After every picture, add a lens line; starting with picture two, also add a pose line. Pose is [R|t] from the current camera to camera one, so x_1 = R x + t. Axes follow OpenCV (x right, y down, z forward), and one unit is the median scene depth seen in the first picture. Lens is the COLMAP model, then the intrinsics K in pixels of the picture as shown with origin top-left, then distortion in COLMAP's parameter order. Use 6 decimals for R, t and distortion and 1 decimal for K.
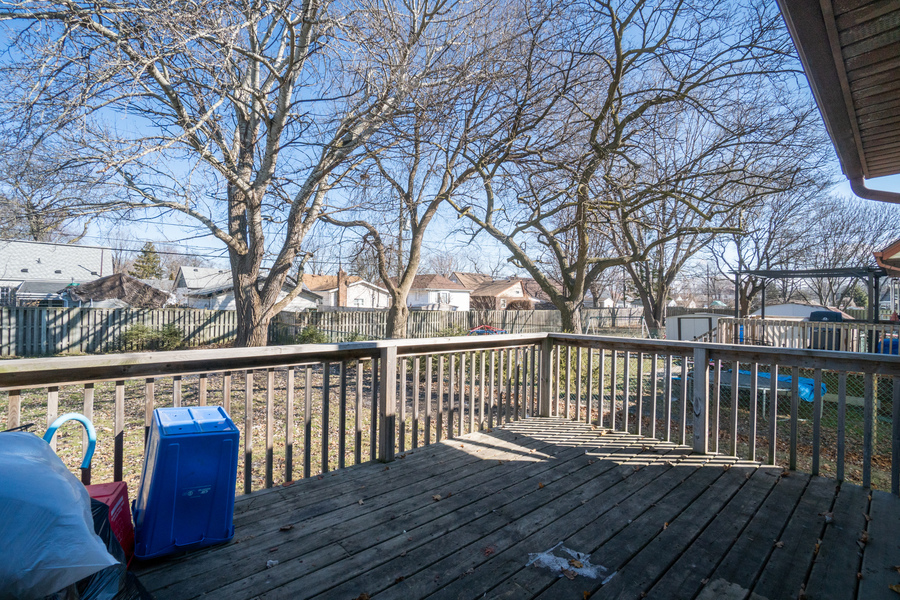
lens RADIAL K [[412.2, 0, 450.0], [0, 412.2, 300.0], [0, 0, 1]] dist [-0.051379, 0.018805]
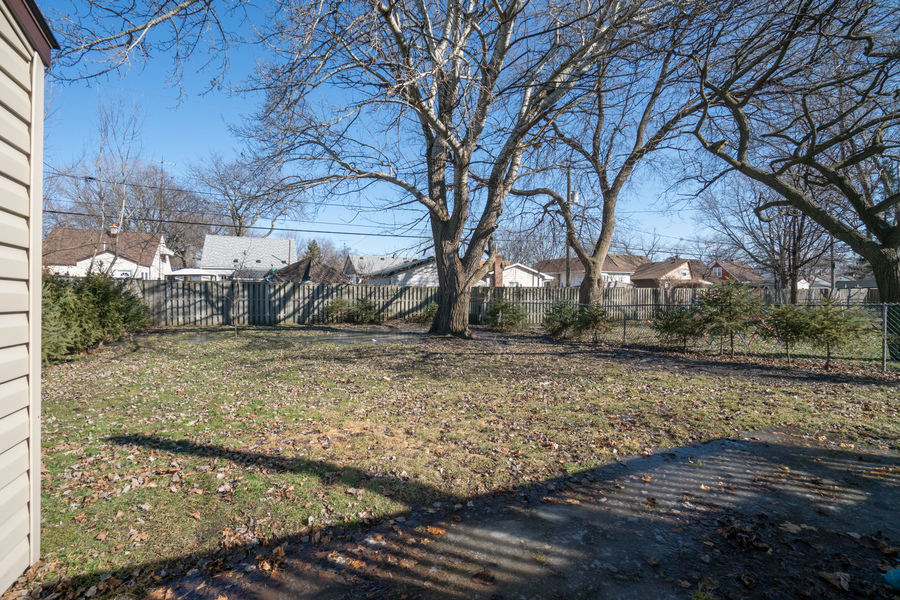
lens RADIAL K [[412.2, 0, 450.0], [0, 412.2, 300.0], [0, 0, 1]] dist [-0.051379, 0.018805]
pose [[0.955878, -0.007770, -0.293660, -0.190999], [0.012381, 0.999827, 0.013847, 0.057312], [0.293502, -0.016872, 0.955810, 0.059351]]
